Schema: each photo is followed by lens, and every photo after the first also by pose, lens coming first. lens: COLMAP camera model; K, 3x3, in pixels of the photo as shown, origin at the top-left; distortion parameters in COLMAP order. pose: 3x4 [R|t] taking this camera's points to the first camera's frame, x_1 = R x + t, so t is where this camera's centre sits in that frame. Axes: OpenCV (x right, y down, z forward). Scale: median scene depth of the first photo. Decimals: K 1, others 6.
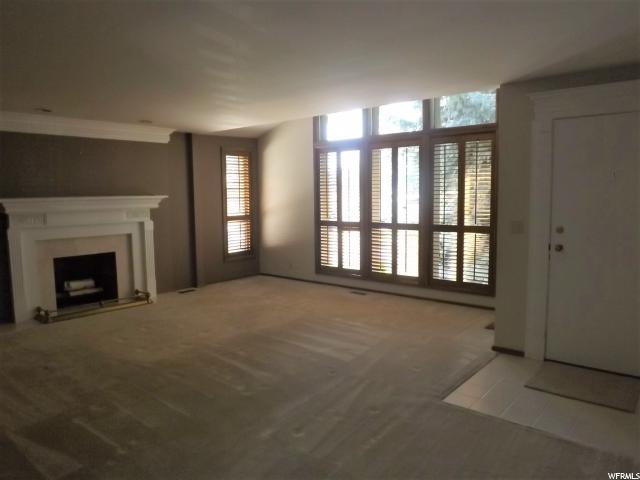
lens RADIAL K [[466.5, 0, 320.0], [0, 466.5, 240.0], [0, 0, 1]] dist [-0.037794, 0.000205]
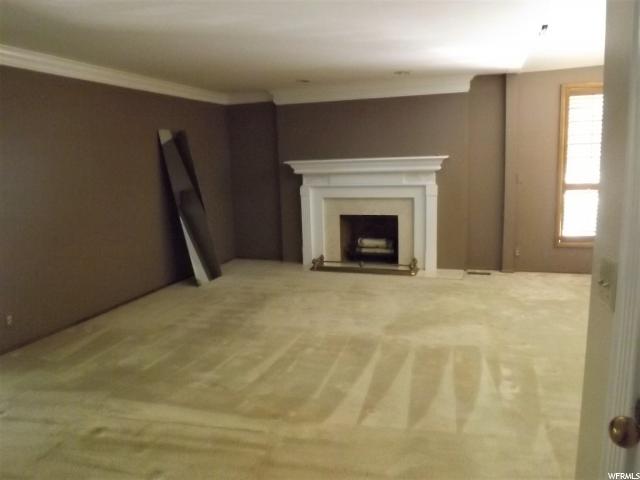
lens RADIAL K [[464.3, 0, 297.4], [0, 464.3, 219.5], [0, 0, 1]] dist [-0.042466, -0.000633]
pose [[0.350814, 0.113851, -0.929498, 0.379514], [-0.065662, 0.993129, 0.096863, -0.045050], [0.934140, 0.027052, 0.355880, 0.463128]]
